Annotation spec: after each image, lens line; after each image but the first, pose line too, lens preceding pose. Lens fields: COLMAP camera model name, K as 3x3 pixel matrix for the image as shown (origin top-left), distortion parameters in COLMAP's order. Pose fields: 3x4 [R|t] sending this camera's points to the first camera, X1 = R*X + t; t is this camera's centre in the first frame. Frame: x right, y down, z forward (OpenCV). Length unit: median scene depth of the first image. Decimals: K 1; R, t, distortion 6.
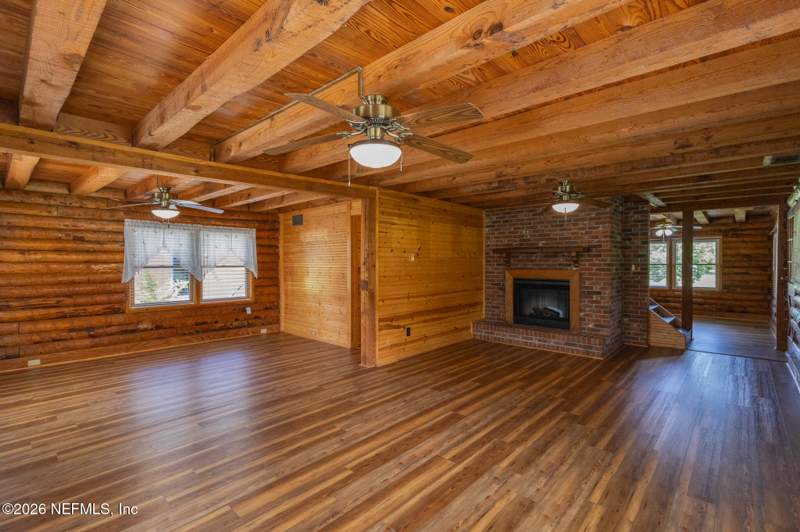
lens RADIAL K [[368.7, 0, 401.4], [0, 368.7, 266.4], [0, 0, 1]] dist [0.004273, 0.000515]
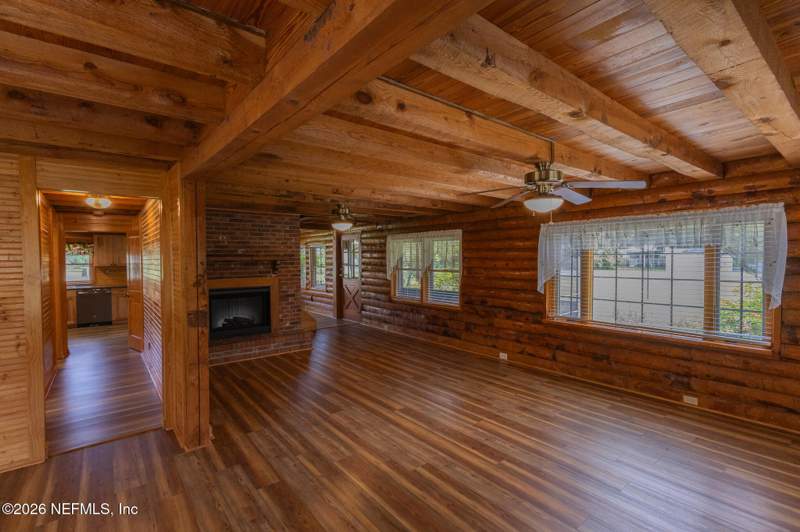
lens RADIAL K [[368.7, 0, 399.1], [0, 368.7, 267.5], [0, 0, 1]] dist [0.004273, 0.000515]
pose [[0.160532, -0.027964, 0.986634, -0.847592], [0.019848, 0.999488, 0.025099, -0.057679], [-0.986831, 0.015553, 0.161004, 0.723707]]
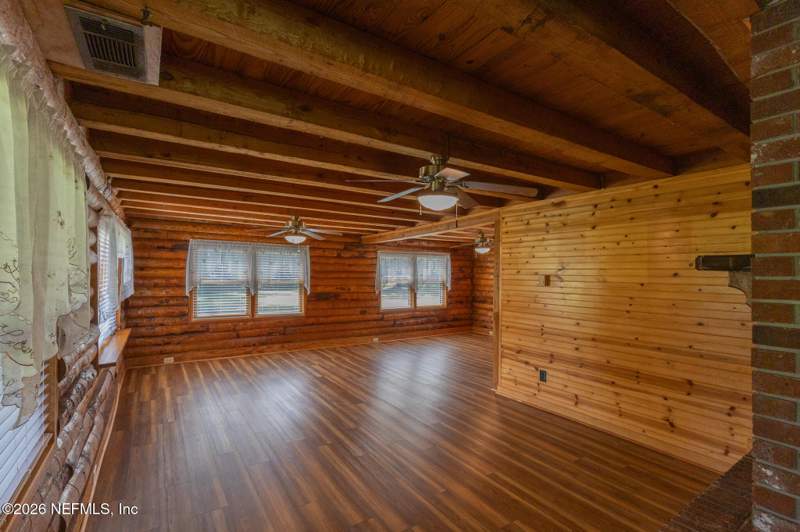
lens RADIAL K [[368.7, 0, 401.9], [0, 368.7, 268.6], [0, 0, 1]] dist [0.004273, 0.000515]
pose [[-0.235101, -0.015978, -0.971840, 1.215652], [-0.025319, 0.999626, -0.010310, -0.049506], [0.971641, 0.022182, -0.235418, 1.267054]]
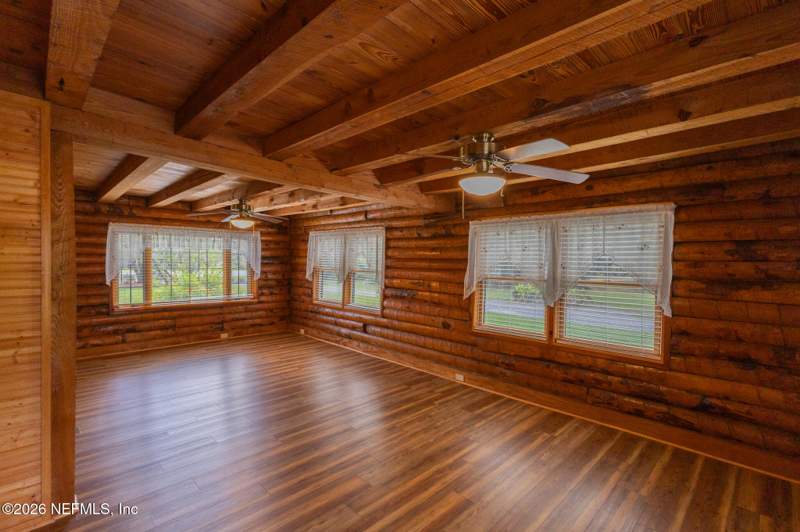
lens RADIAL K [[368.7, 0, 399.5], [0, 368.7, 264.2], [0, 0, 1]] dist [0.004273, 0.000515]
pose [[-0.998467, -0.014982, 0.053279, -0.672665], [-0.013576, 0.999552, 0.026663, -0.061772], [-0.053654, 0.025899, -0.998224, 1.852332]]
